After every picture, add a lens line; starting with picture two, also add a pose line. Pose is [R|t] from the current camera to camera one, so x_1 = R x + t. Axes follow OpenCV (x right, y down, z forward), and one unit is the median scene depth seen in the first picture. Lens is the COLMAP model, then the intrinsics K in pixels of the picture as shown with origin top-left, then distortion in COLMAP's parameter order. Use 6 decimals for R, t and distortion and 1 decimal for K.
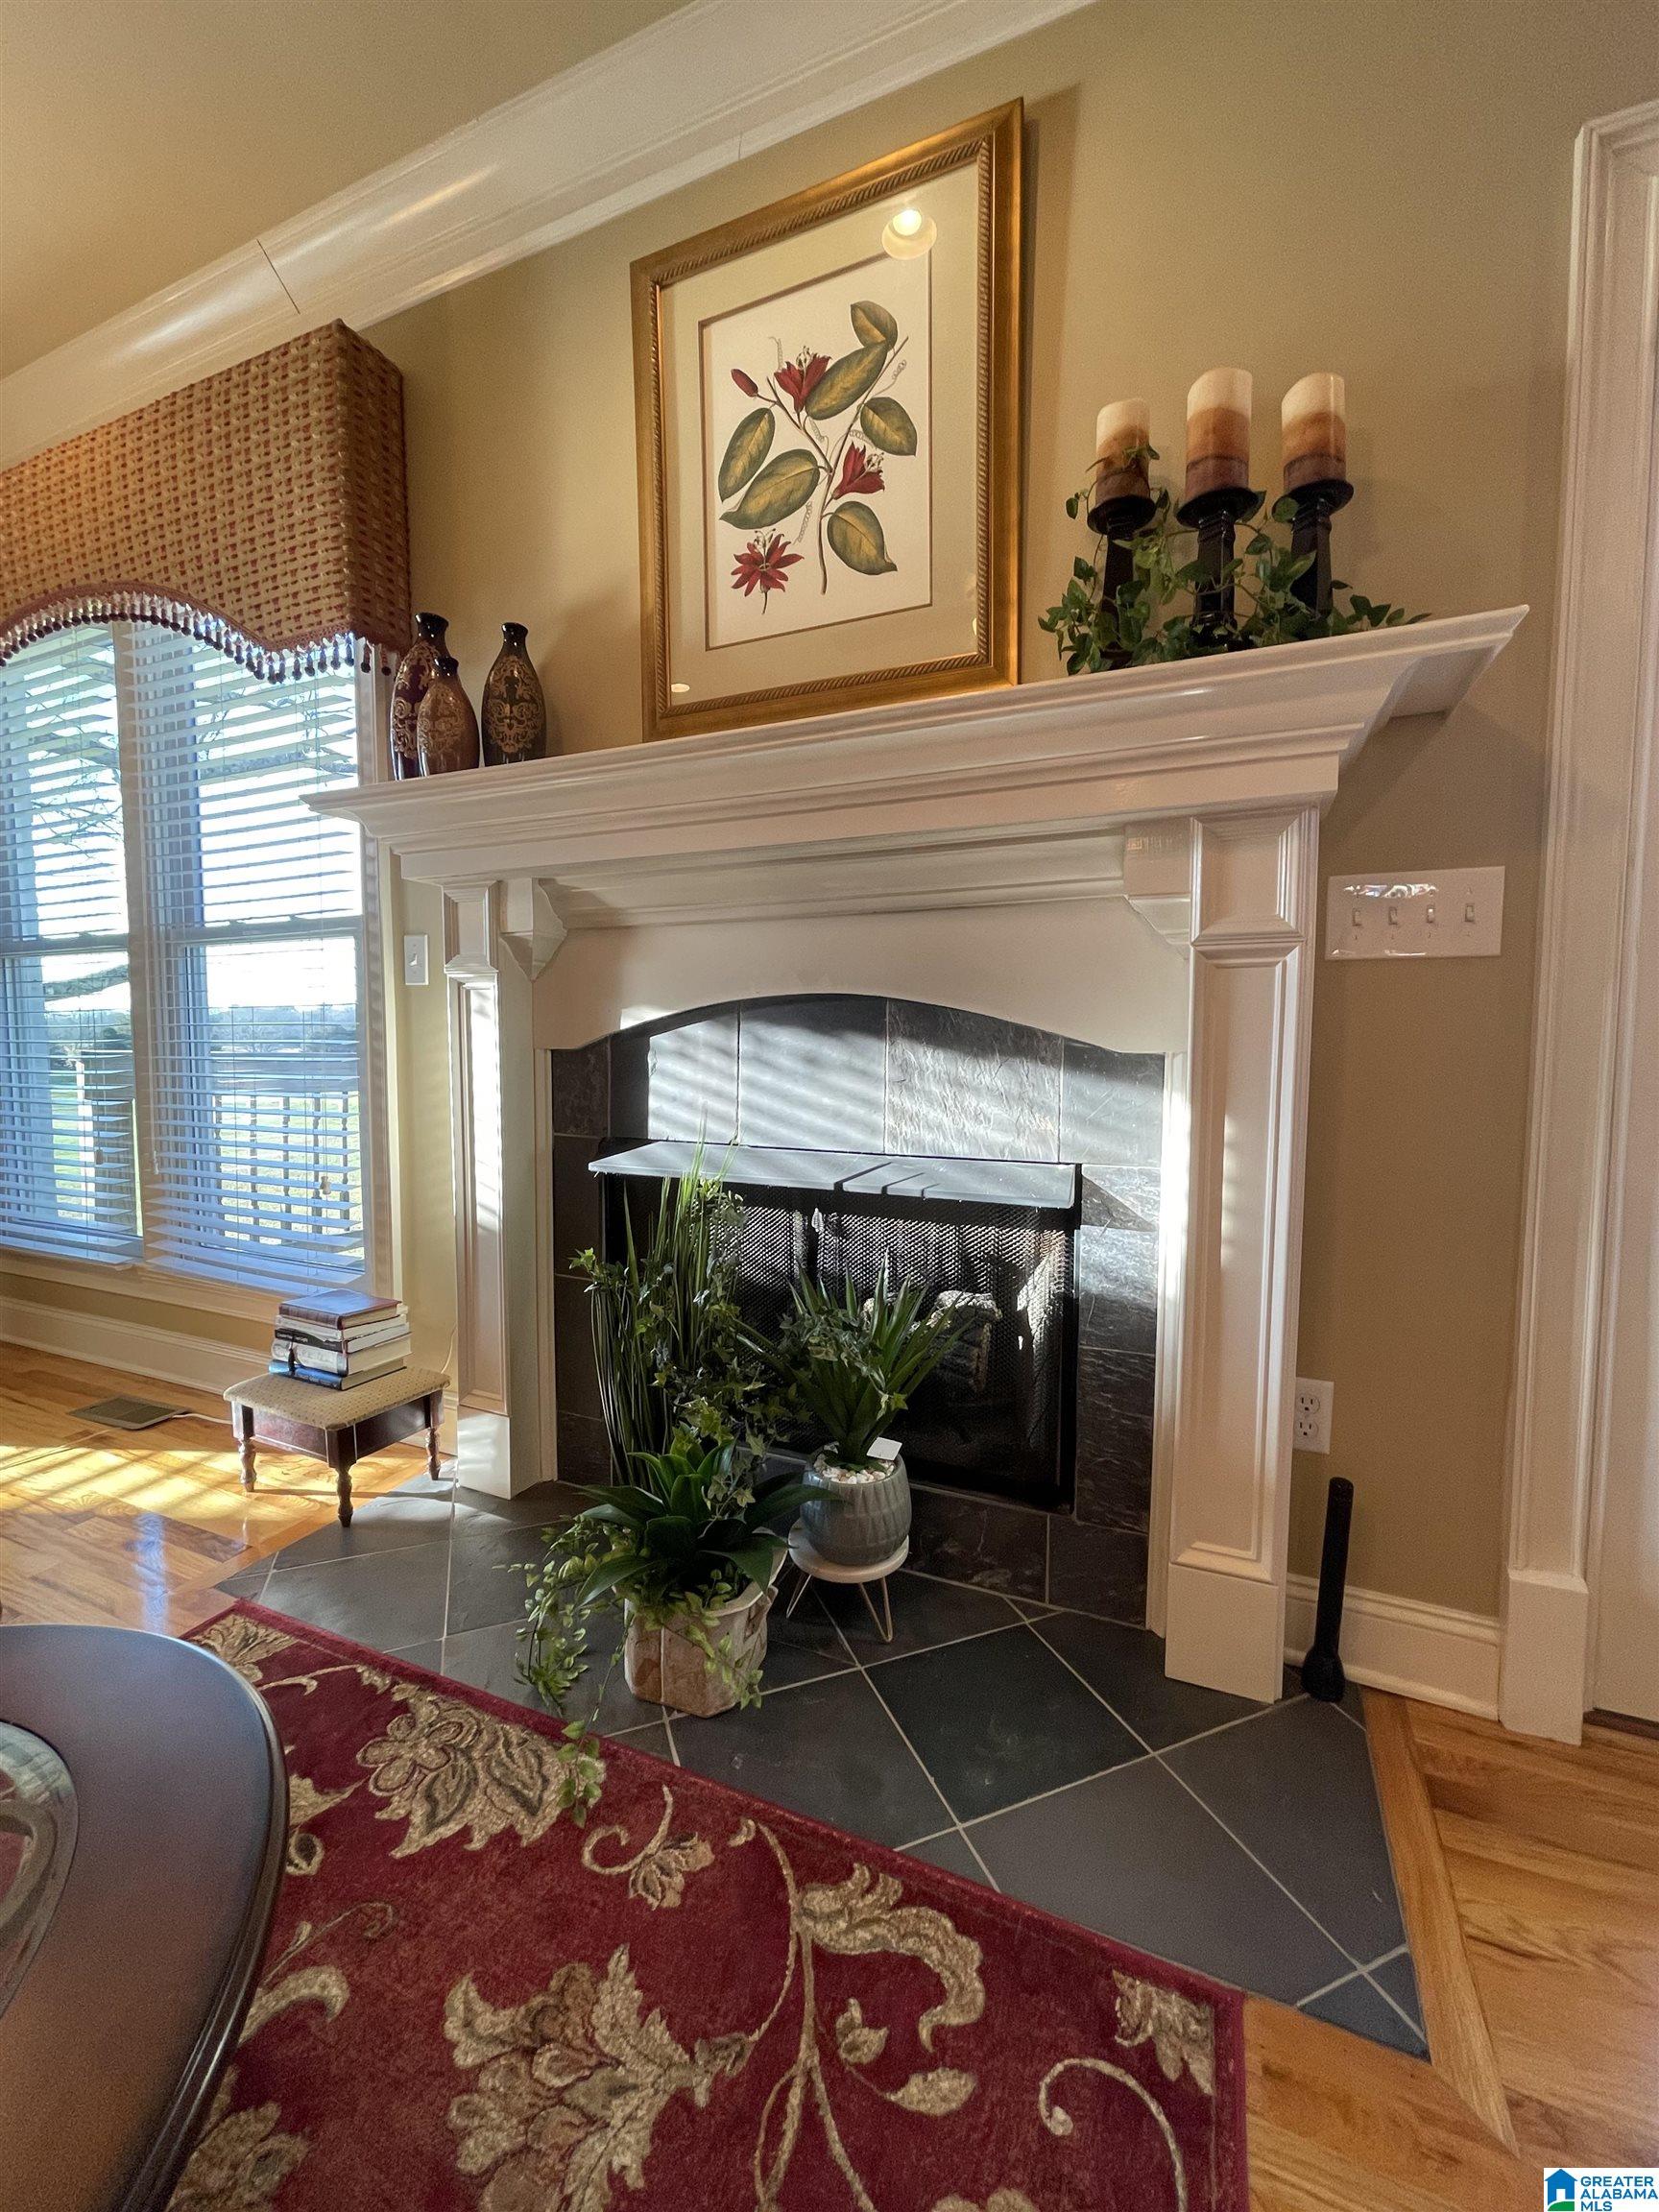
lens RADIAL K [[900.5, 0, 821.7], [0, 900.5, 1110.9], [0, 0, 1]] dist [0.000210, -0.000081]
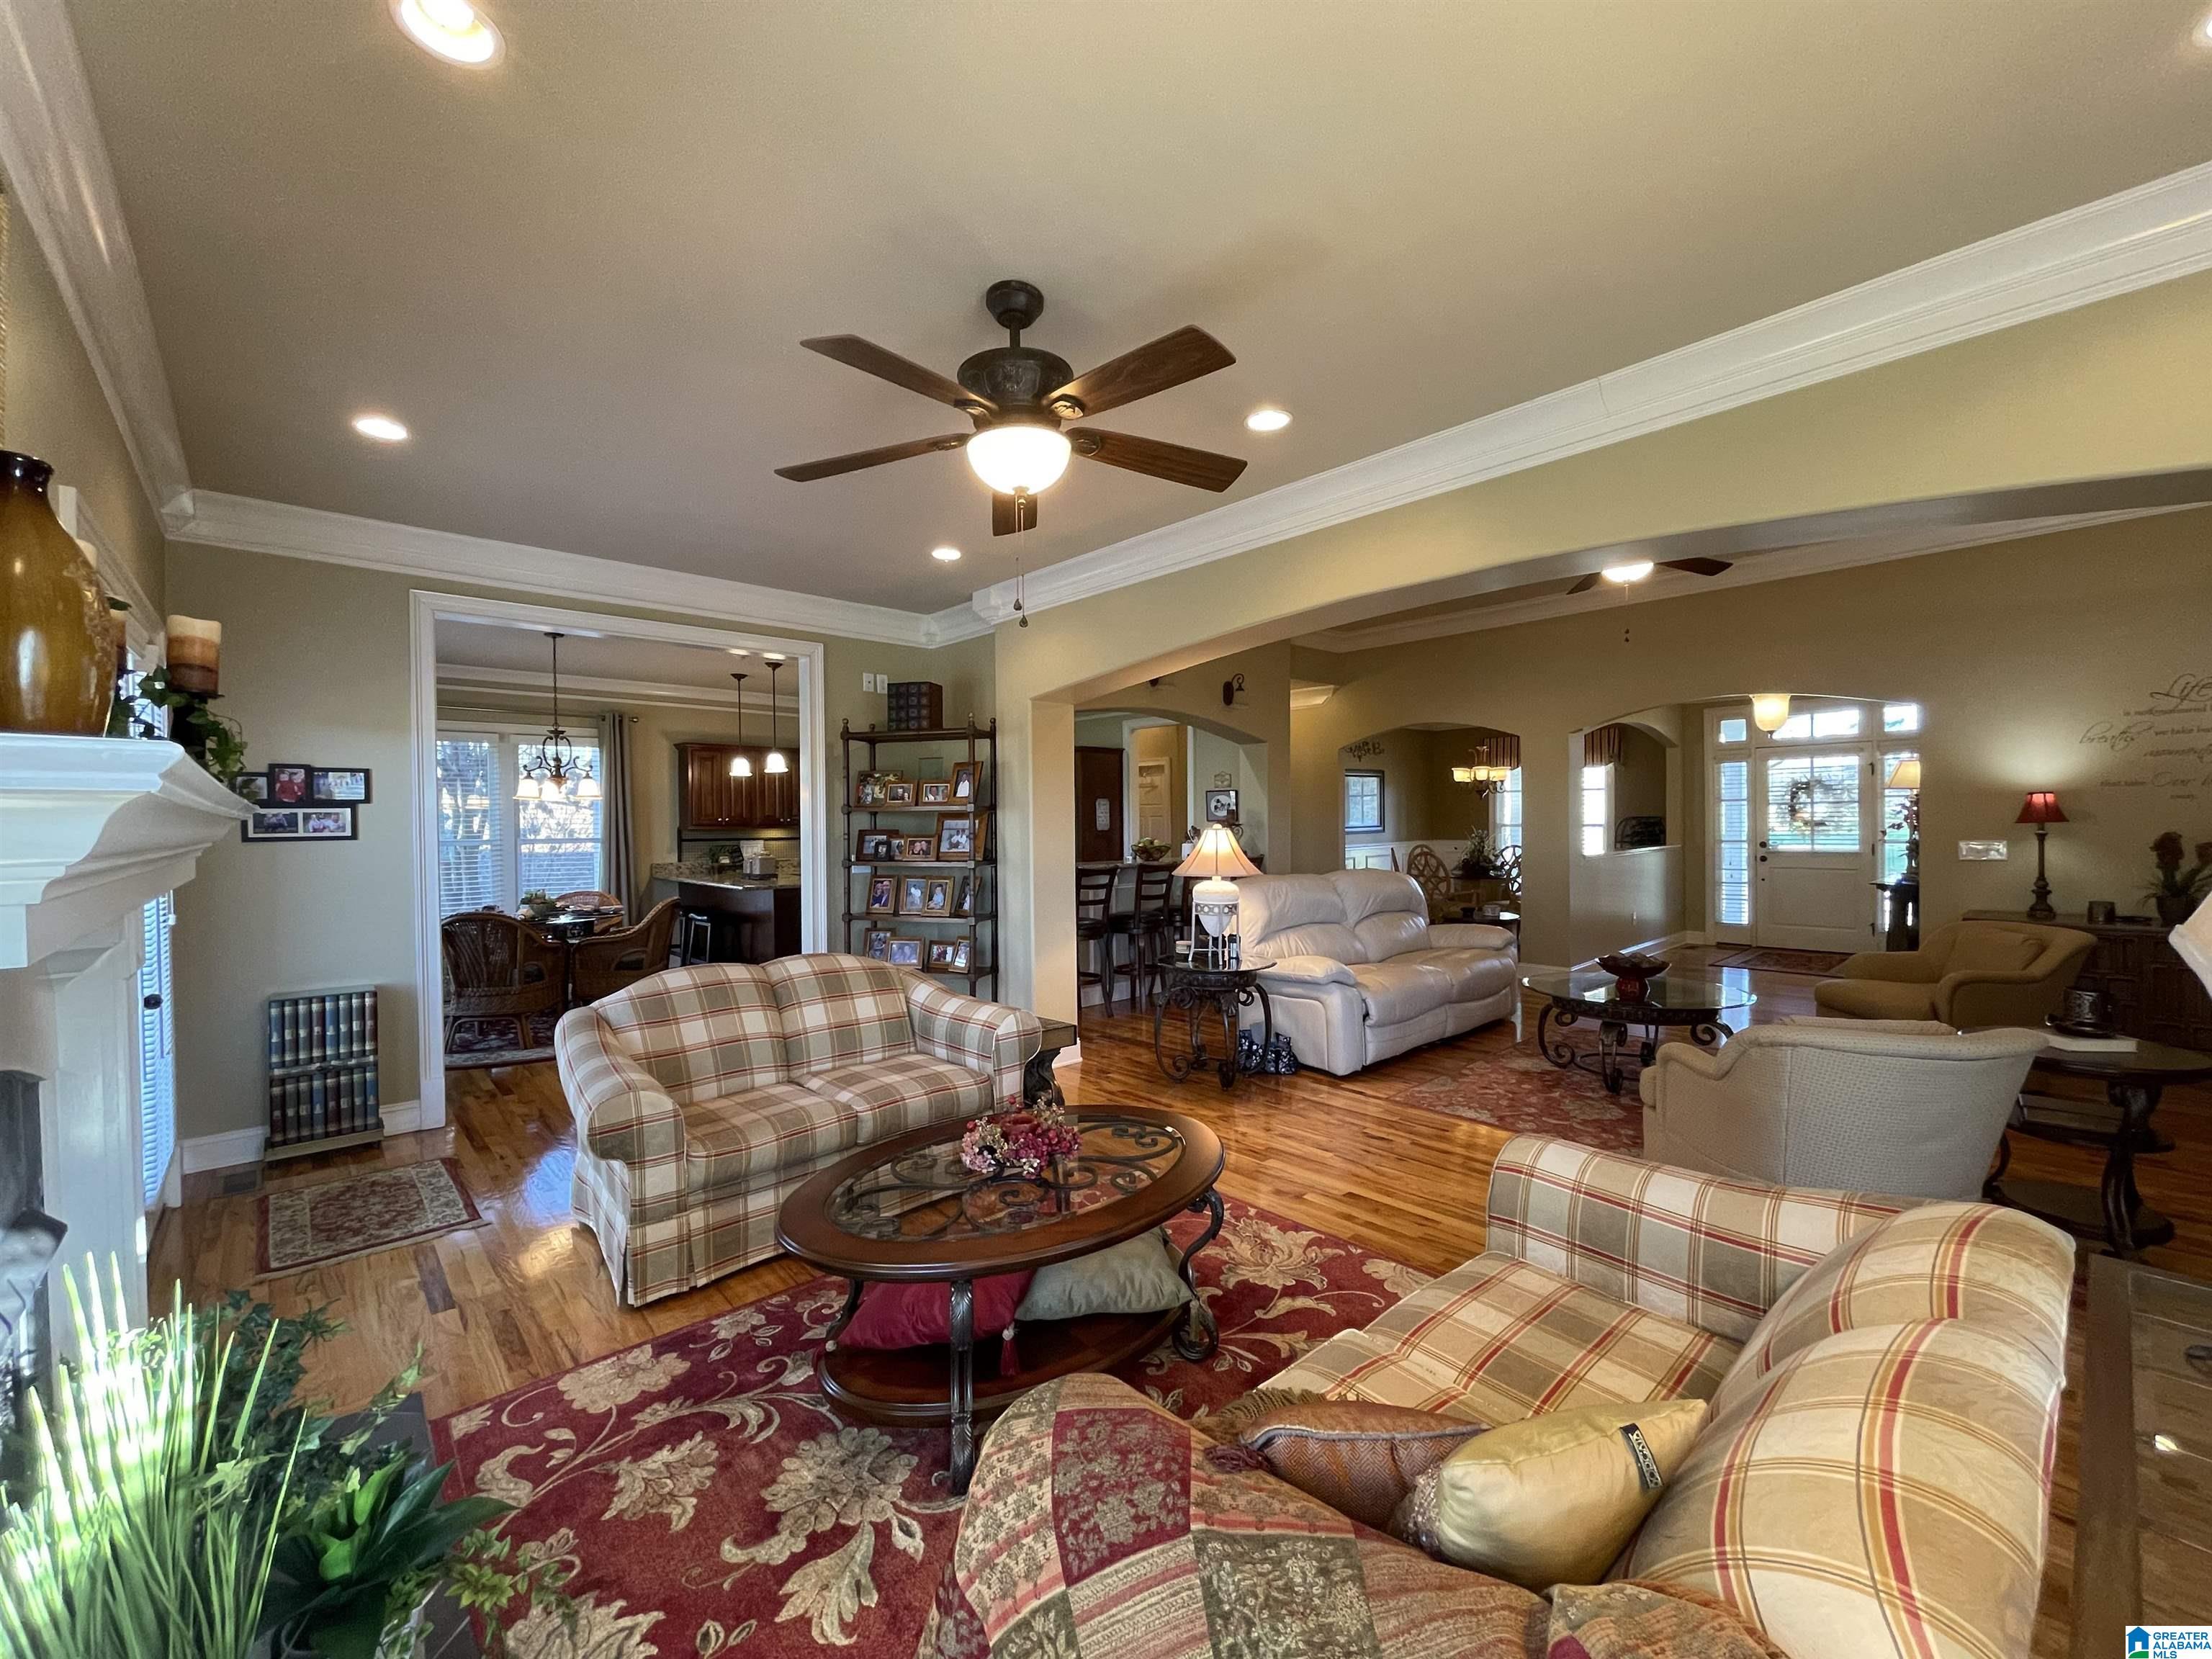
lens RADIAL K [[901.3, 0, 1098.9], [0, 901.3, 832.4], [0, 0, 1]] dist [-0.003987, 0.000908]
pose [[-0.915106, 0.002103, 0.403209, -1.191568], [0.036408, 0.996333, 0.077432, -0.372465], [-0.401567, 0.085539, -0.911826, 1.345177]]
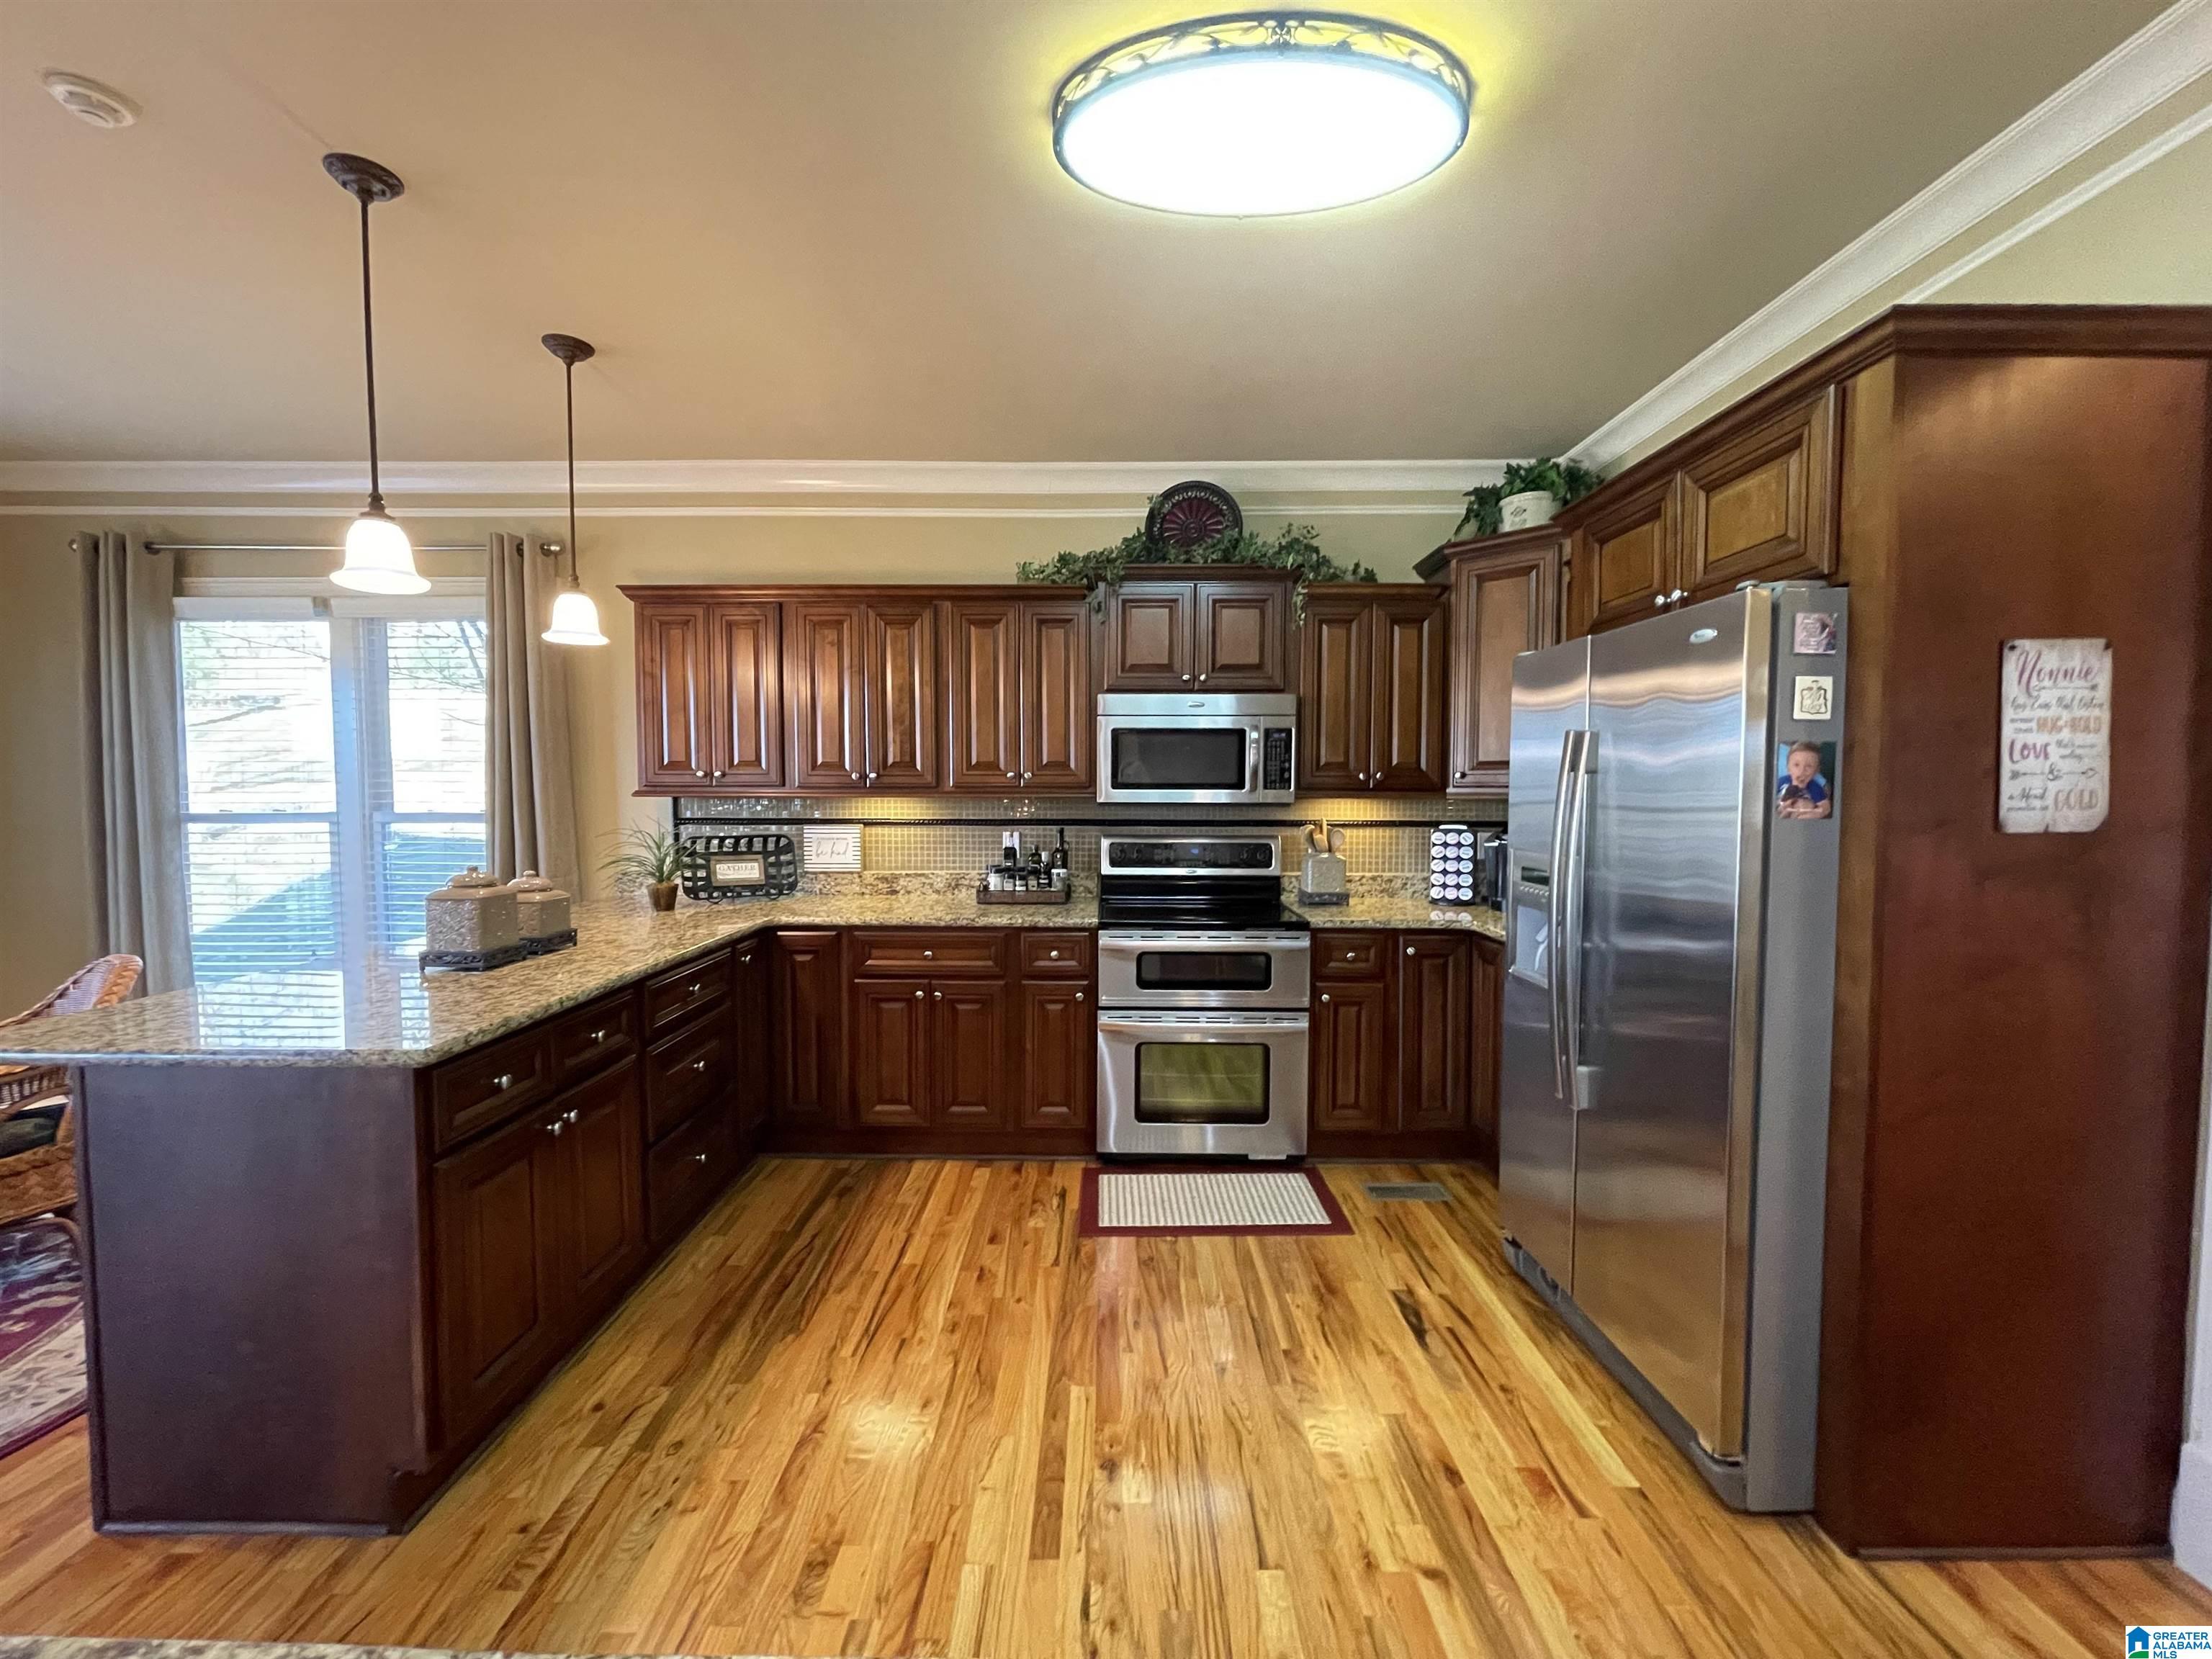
lens RADIAL K [[901.3, 0, 1098.9], [0, 901.3, 832.4], [0, 0, 1]] dist [-0.003987, 0.000908]
pose [[-0.396605, -0.041274, 0.917061, 0.745575], [0.064663, 0.995251, 0.072759, -0.054408], [-0.915709, 0.088156, -0.392052, -2.852621]]
